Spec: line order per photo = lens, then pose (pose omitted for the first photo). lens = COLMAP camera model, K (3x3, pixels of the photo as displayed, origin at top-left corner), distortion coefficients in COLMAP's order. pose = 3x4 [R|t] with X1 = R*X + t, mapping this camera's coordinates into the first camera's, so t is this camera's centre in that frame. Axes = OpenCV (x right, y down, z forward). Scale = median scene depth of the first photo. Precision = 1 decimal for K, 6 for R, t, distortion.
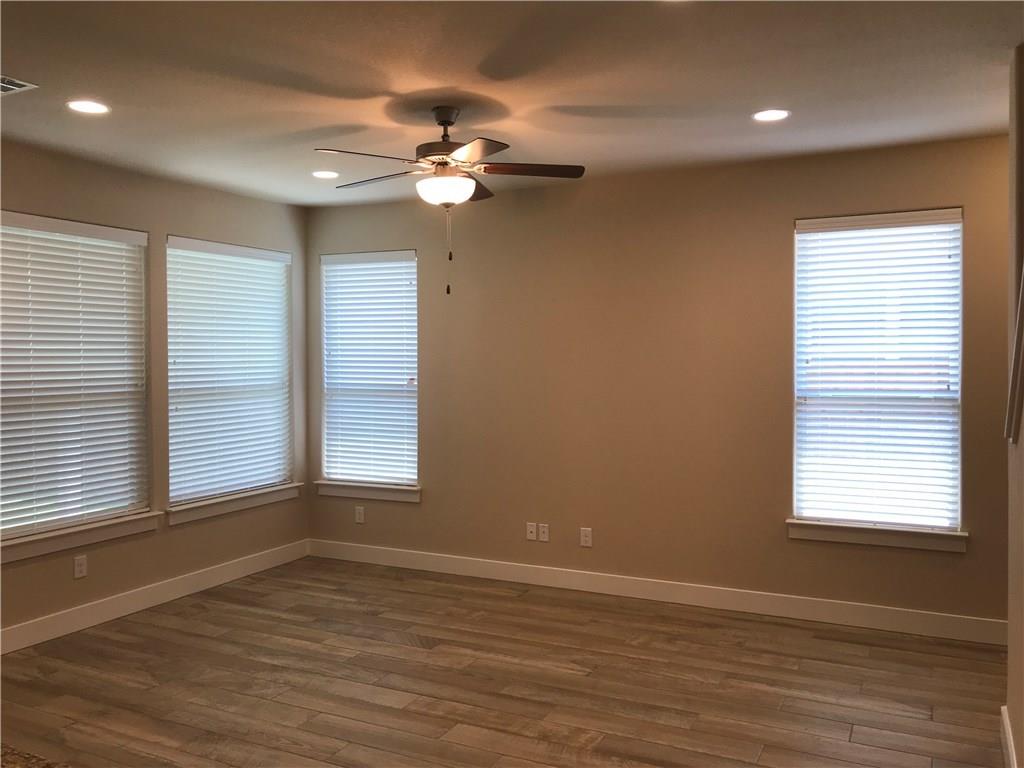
lens RADIAL K [[845.1, 0, 505.1], [0, 845.1, 382.6], [0, 0, 1]] dist [0.021852, -0.020552]
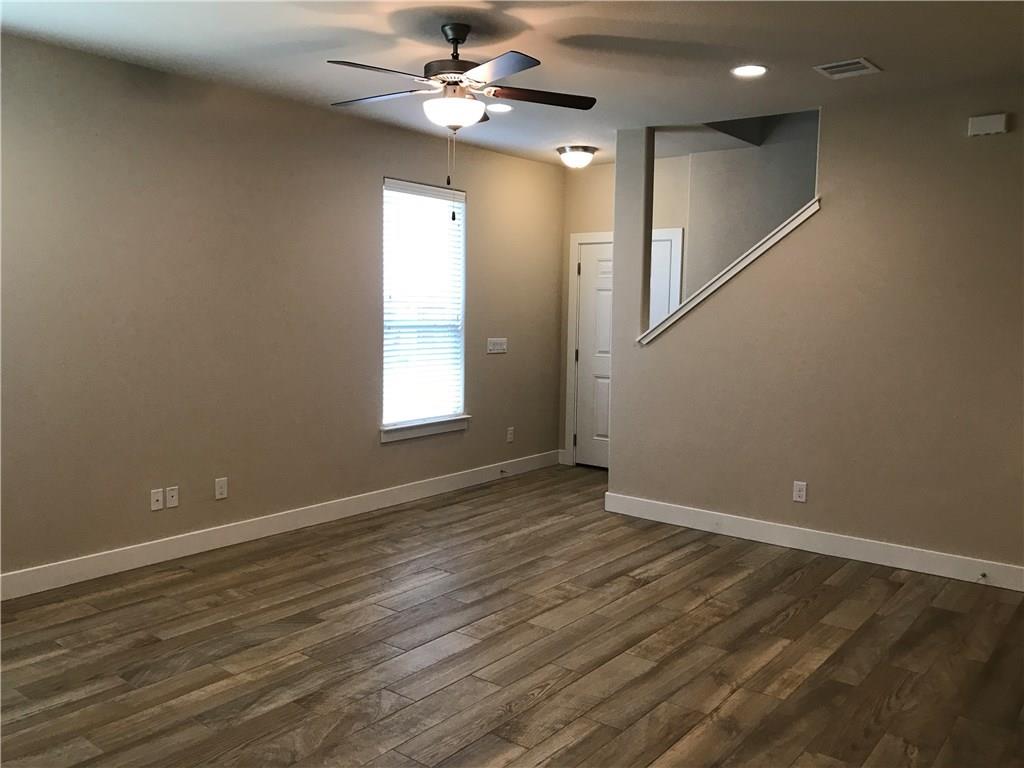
lens RADIAL K [[845.1, 0, 502.7], [0, 845.1, 382.3], [0, 0, 1]] dist [0.021852, -0.020552]
pose [[0.200889, -0.080426, 0.976307, -0.876589], [0.014978, 0.996760, 0.079029, 0.003934], [-0.979499, -0.001253, 0.201443, 0.640550]]
